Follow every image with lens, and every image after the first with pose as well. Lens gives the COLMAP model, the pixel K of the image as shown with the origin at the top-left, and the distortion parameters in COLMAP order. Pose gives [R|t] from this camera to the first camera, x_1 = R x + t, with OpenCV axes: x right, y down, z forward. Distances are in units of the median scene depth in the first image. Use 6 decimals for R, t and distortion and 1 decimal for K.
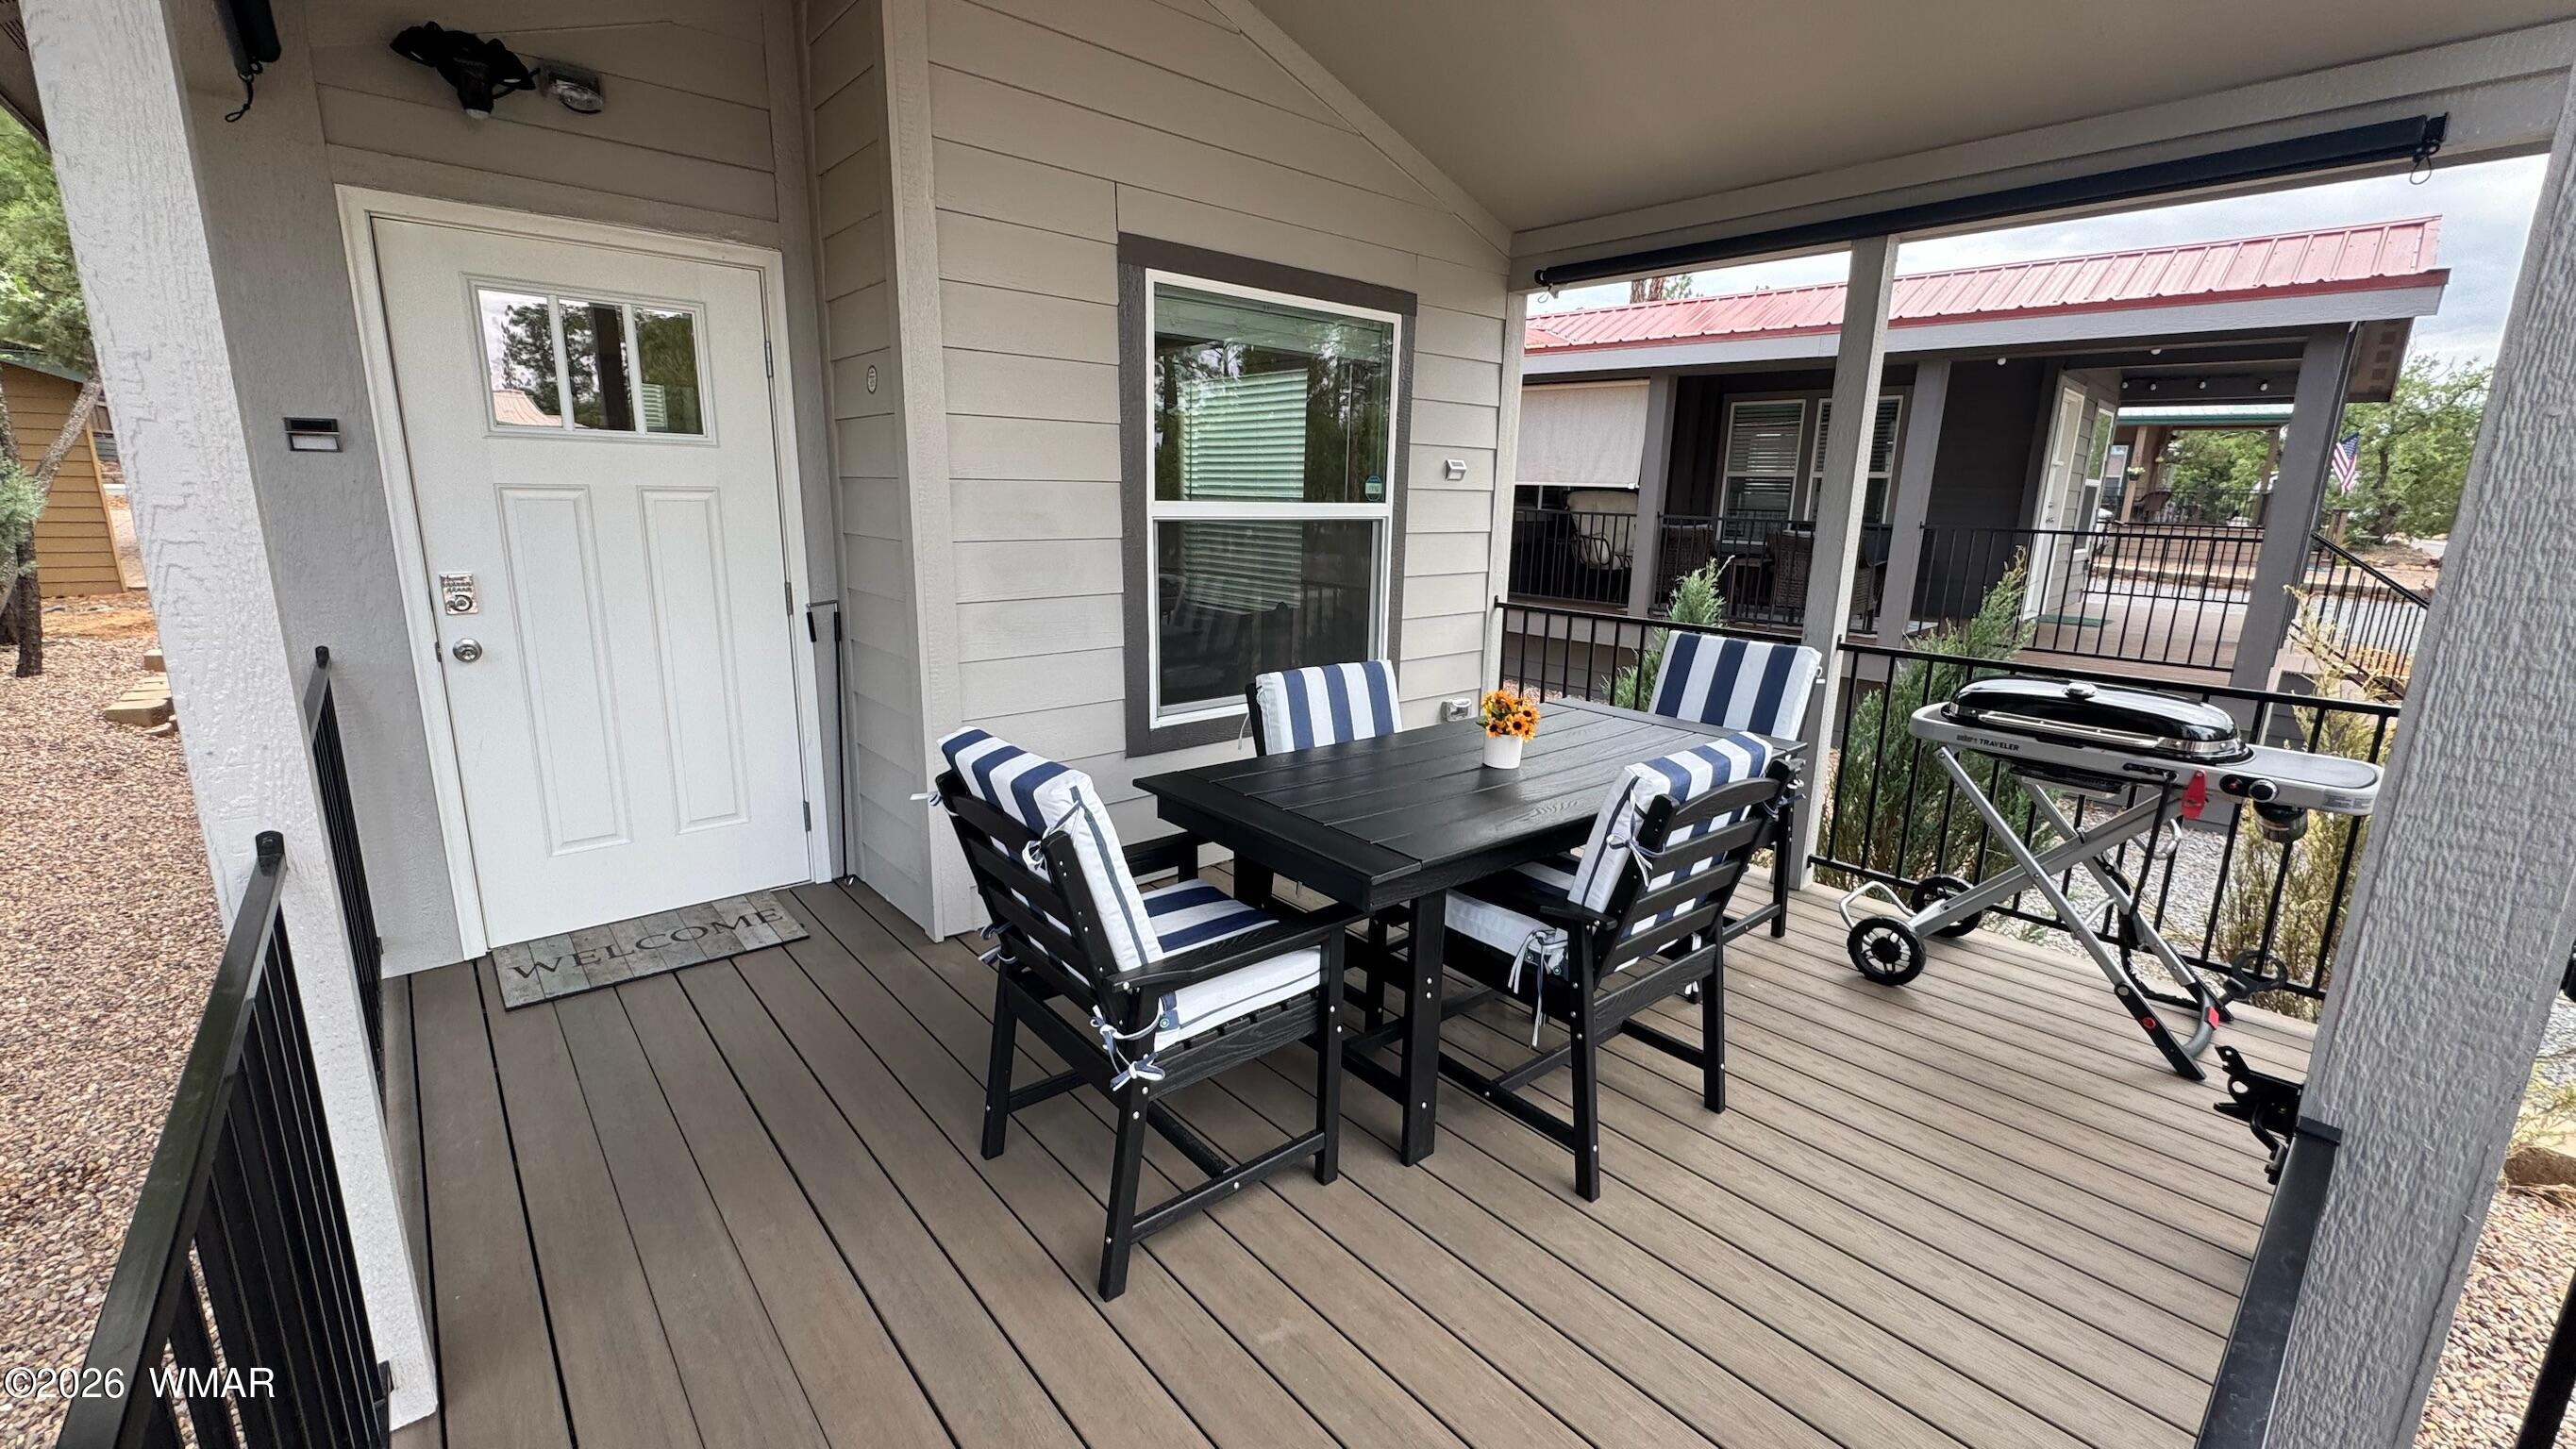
lens RADIAL K [[1029.7, 0, 1296.0], [0, 1029.7, 711.0], [0, 0, 1]] dist [-0.004104, 0.000588]
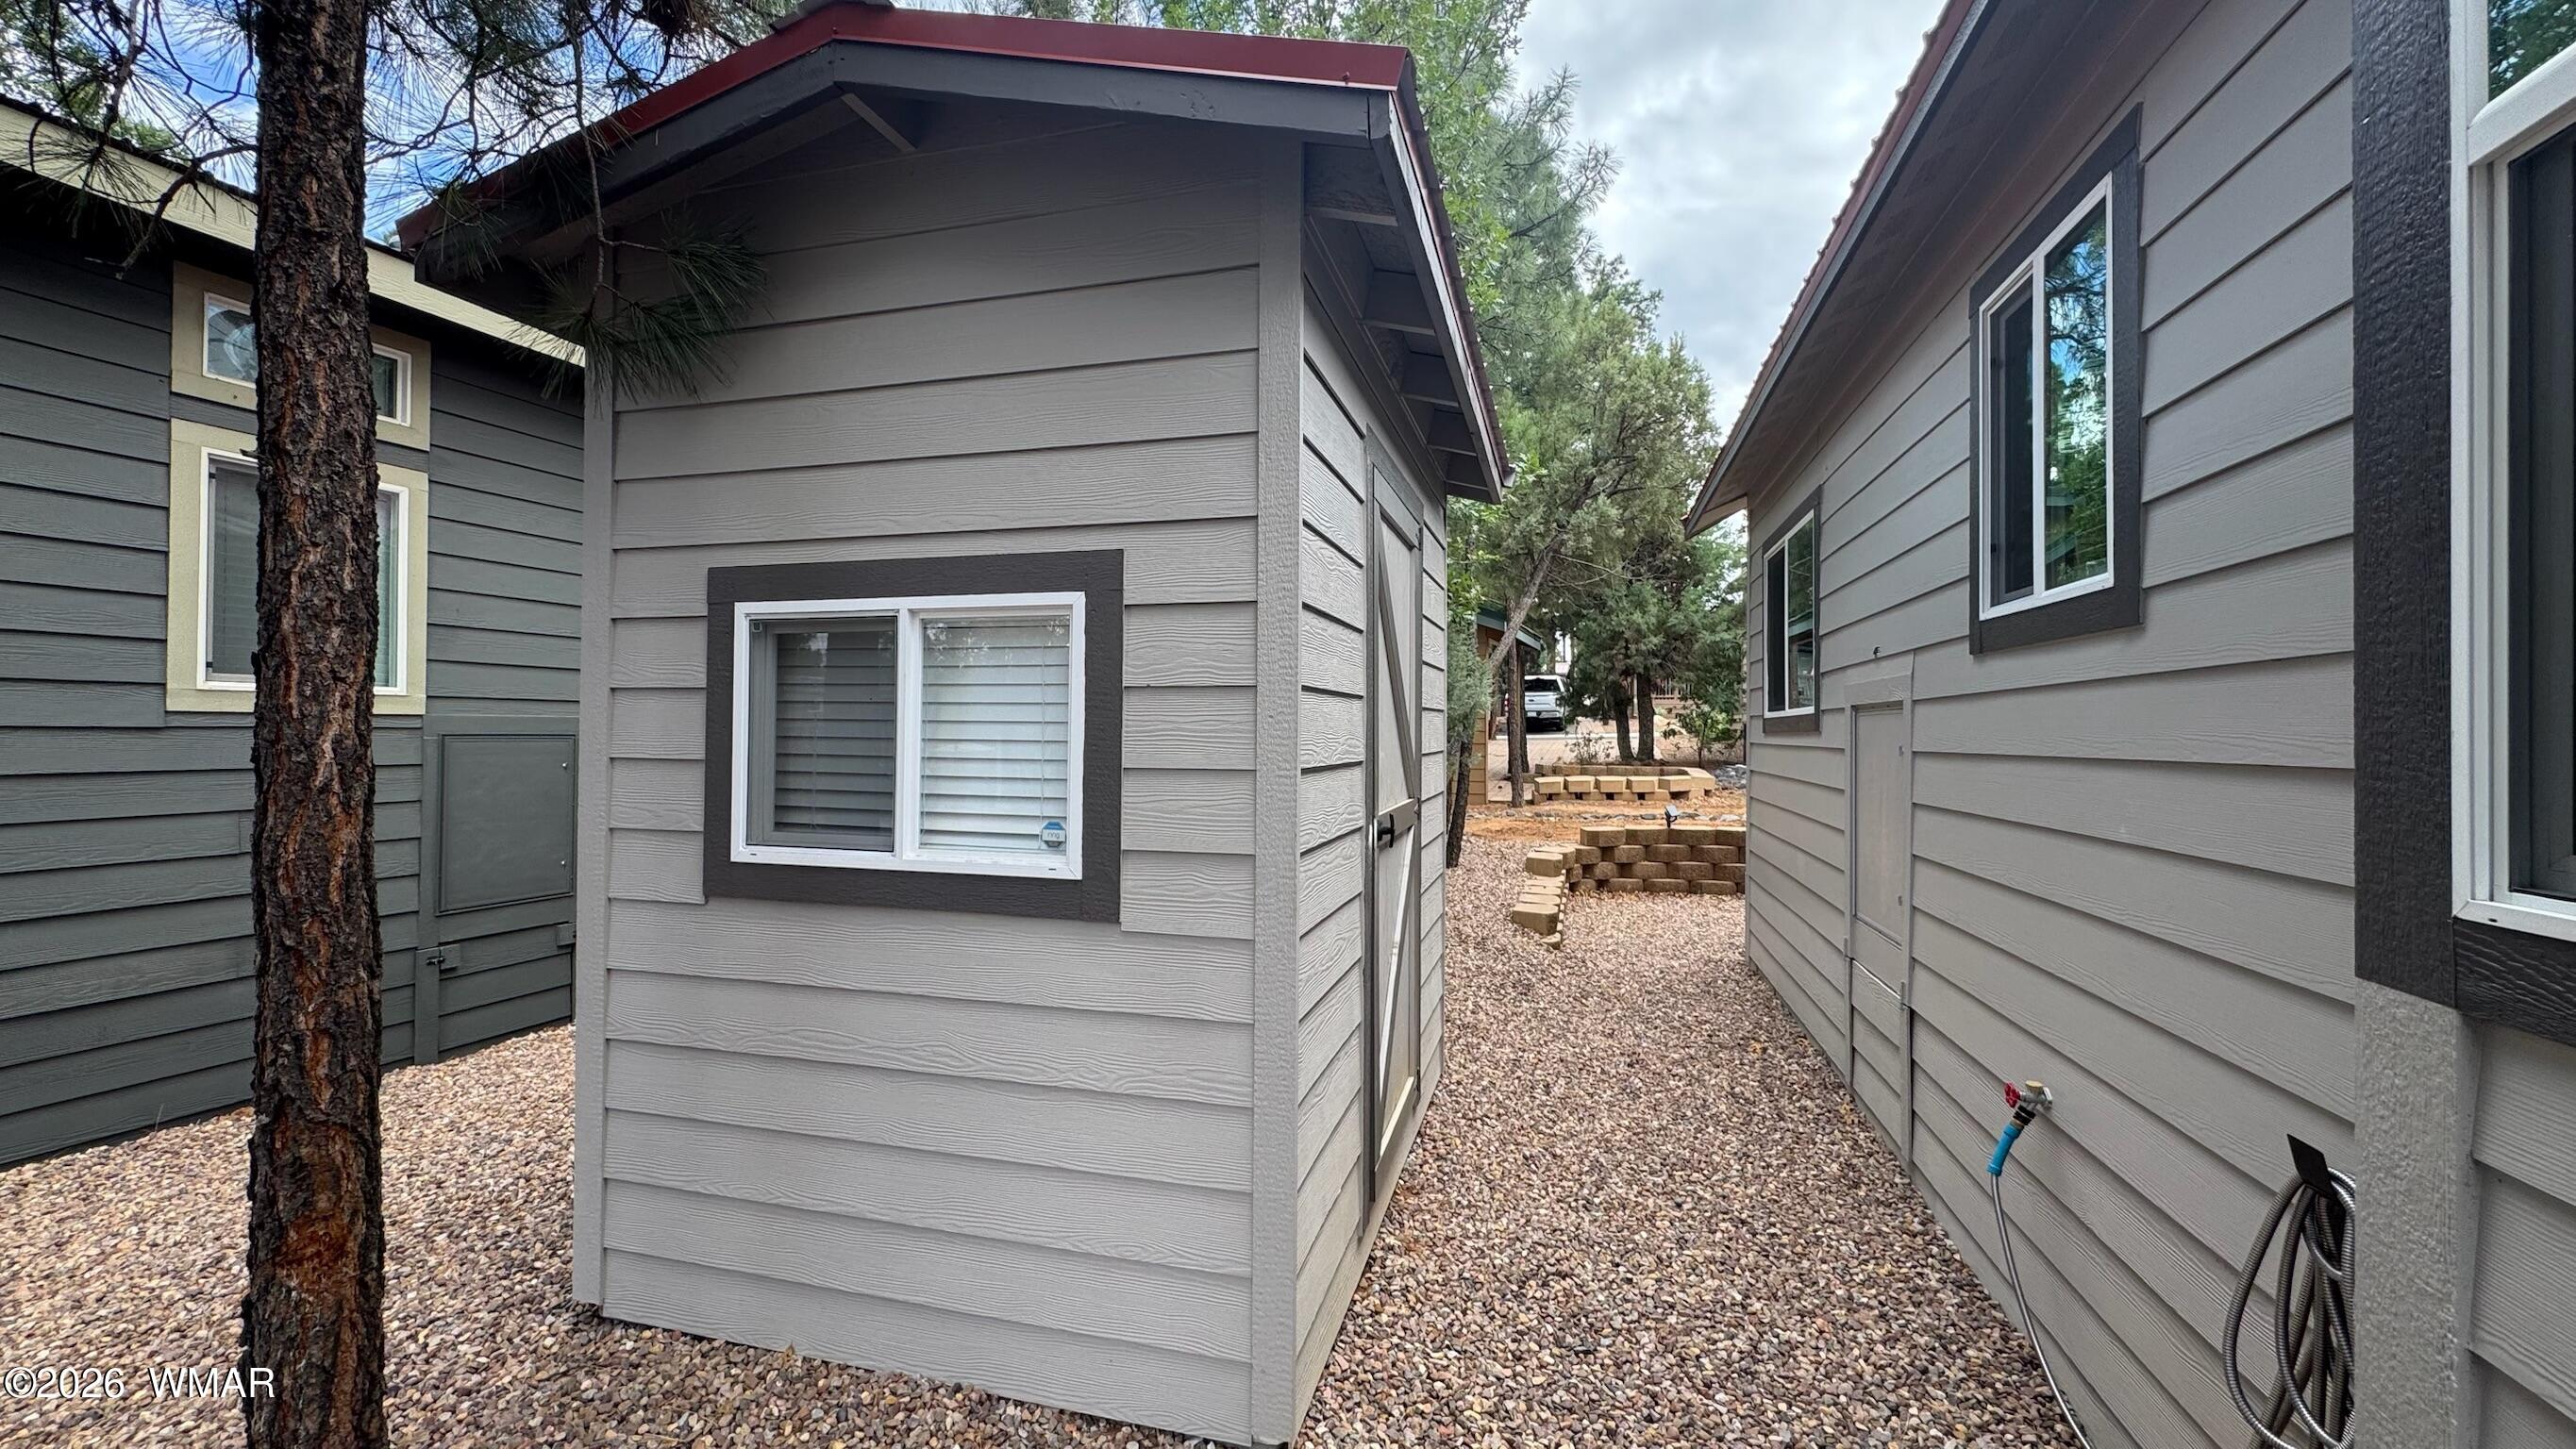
lens RADIAL K [[1029.7, 0, 1289.3], [0, 1029.7, 721.3], [0, 0, 1]] dist [-0.004104, 0.000588]
pose [[0.552432, -0.027187, -0.833114, -0.491990], [-0.176525, 0.972983, -0.148804, 0.006519], [0.814652, 0.229270, 0.532708, 0.301606]]
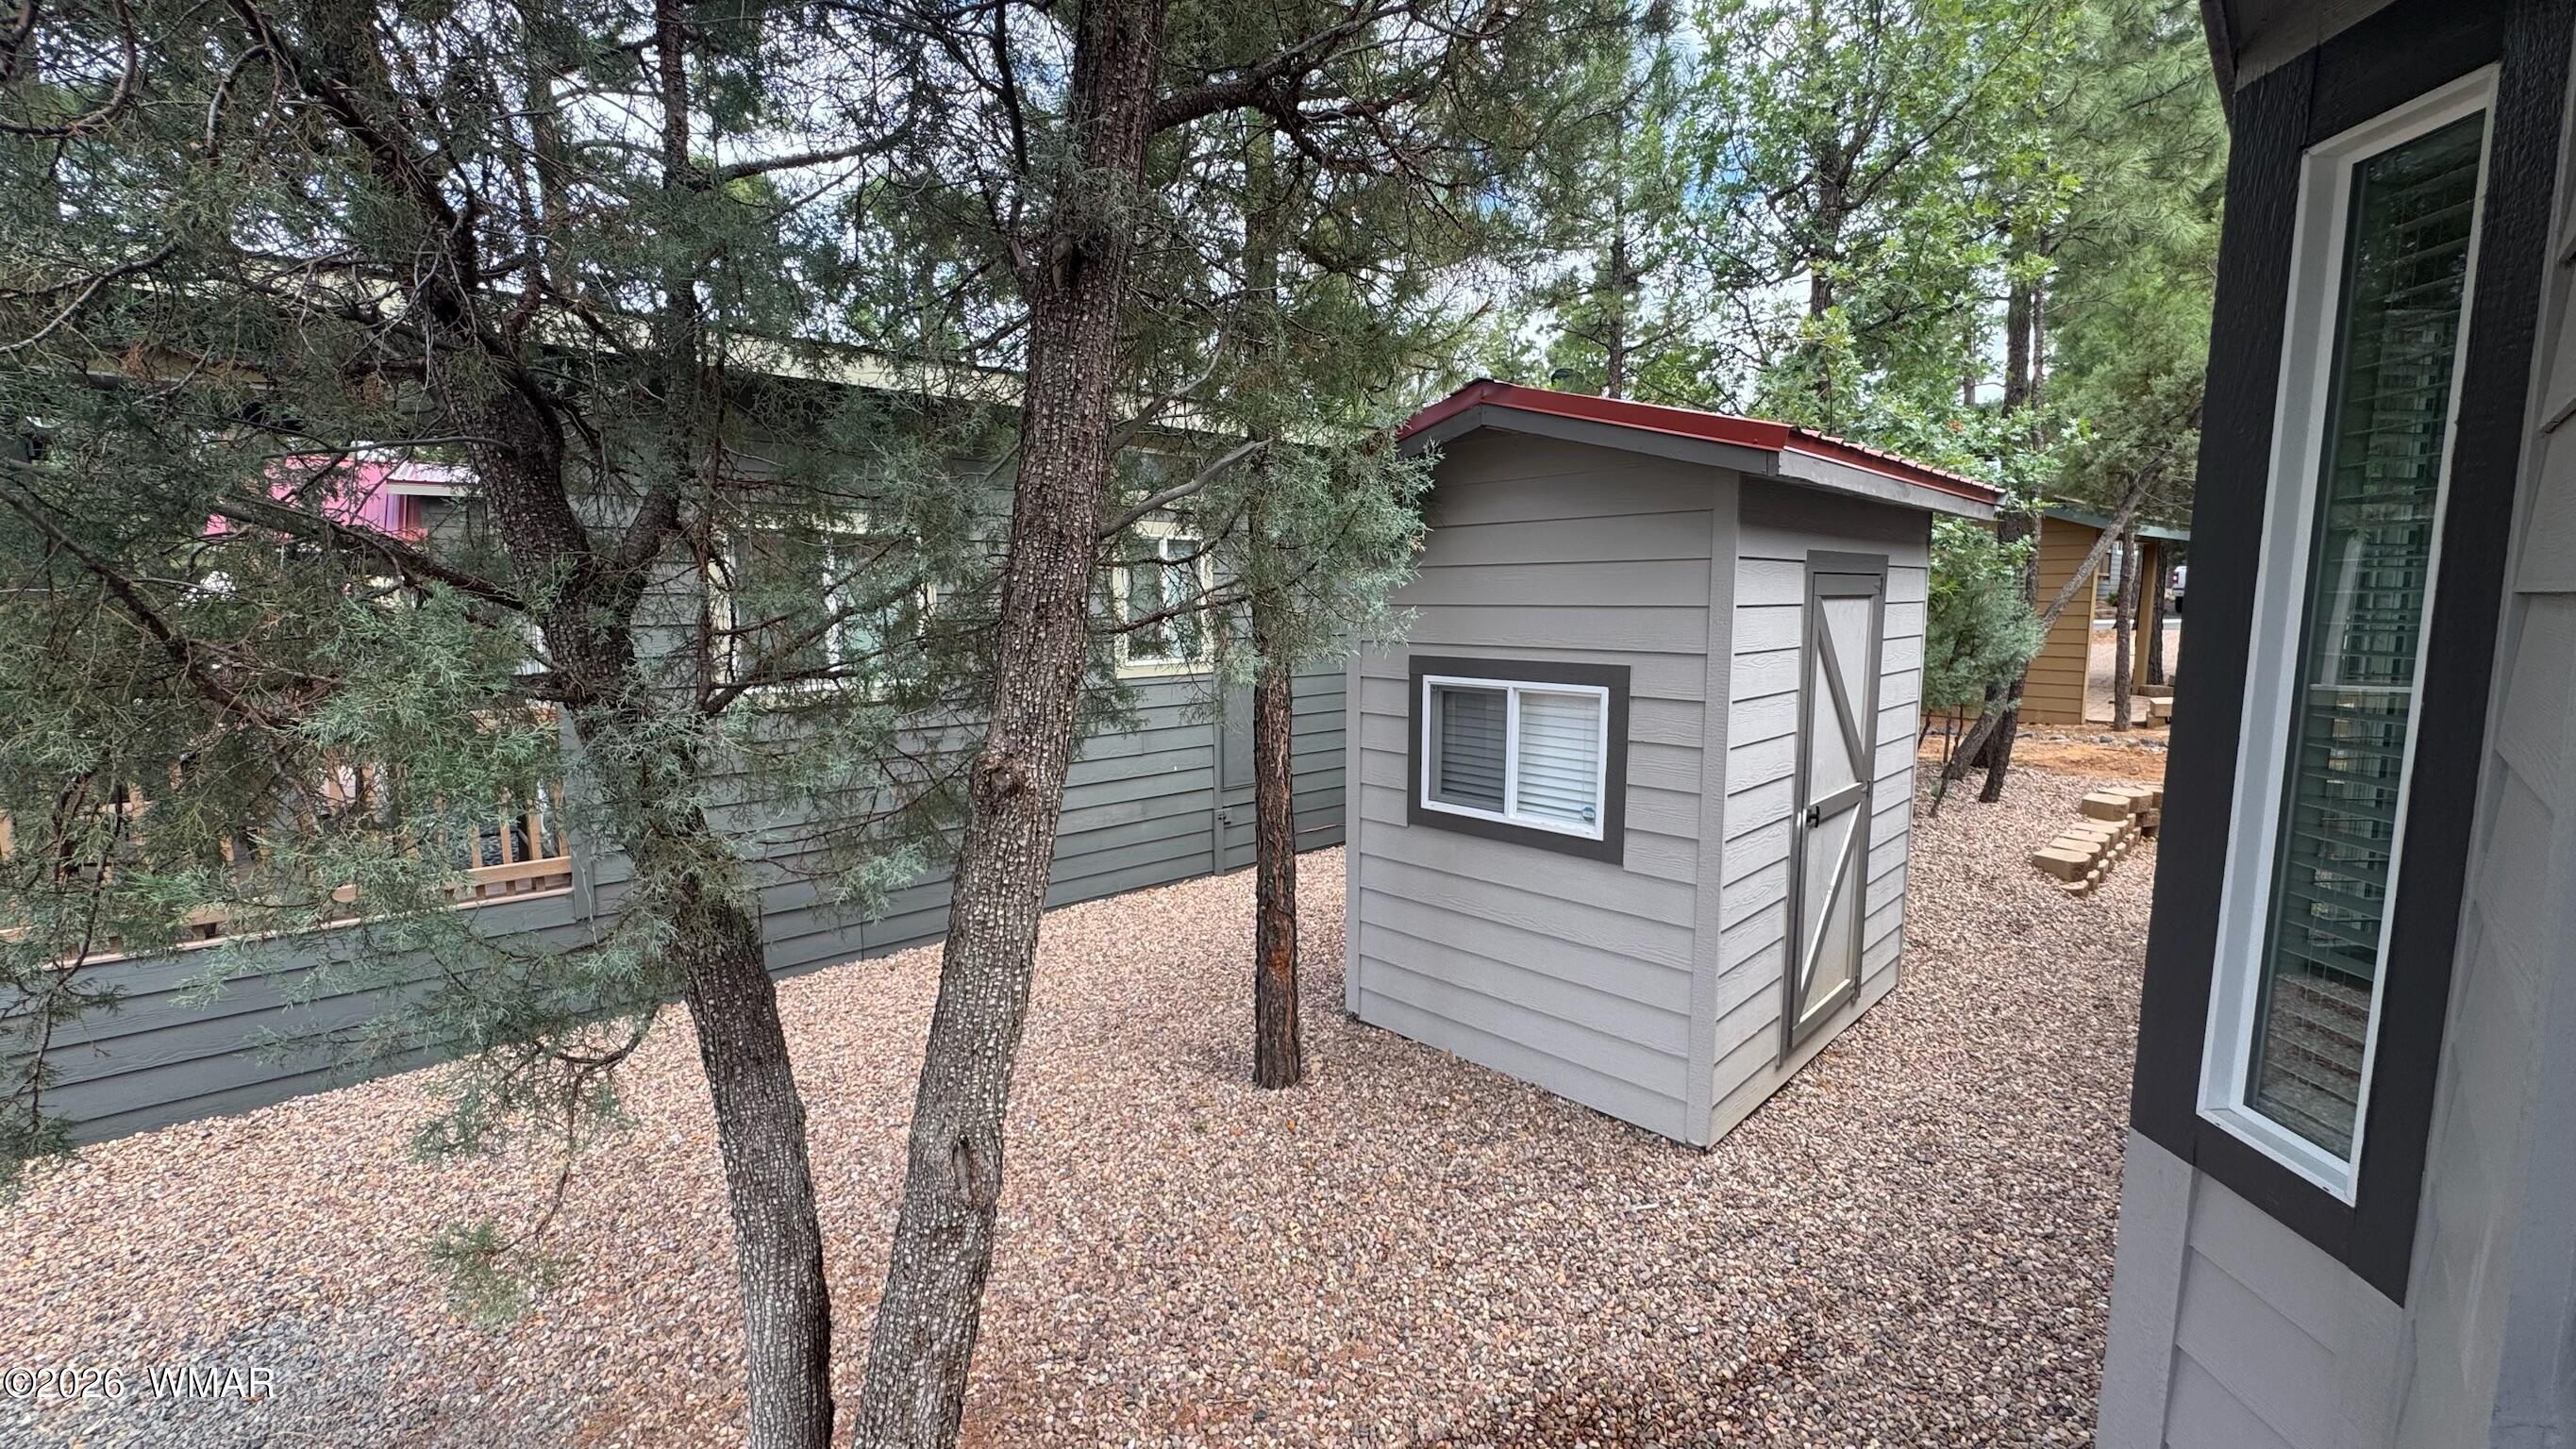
lens RADIAL K [[1029.7, 0, 1285.4], [0, 1029.7, 720.5], [0, 0, 1]] dist [-0.004104, 0.000588]
pose [[0.060645, 0.097696, -0.993367, -0.244694], [-0.212360, 0.973678, 0.082795, -0.053767], [0.975308, 0.205930, 0.079795, 0.199099]]
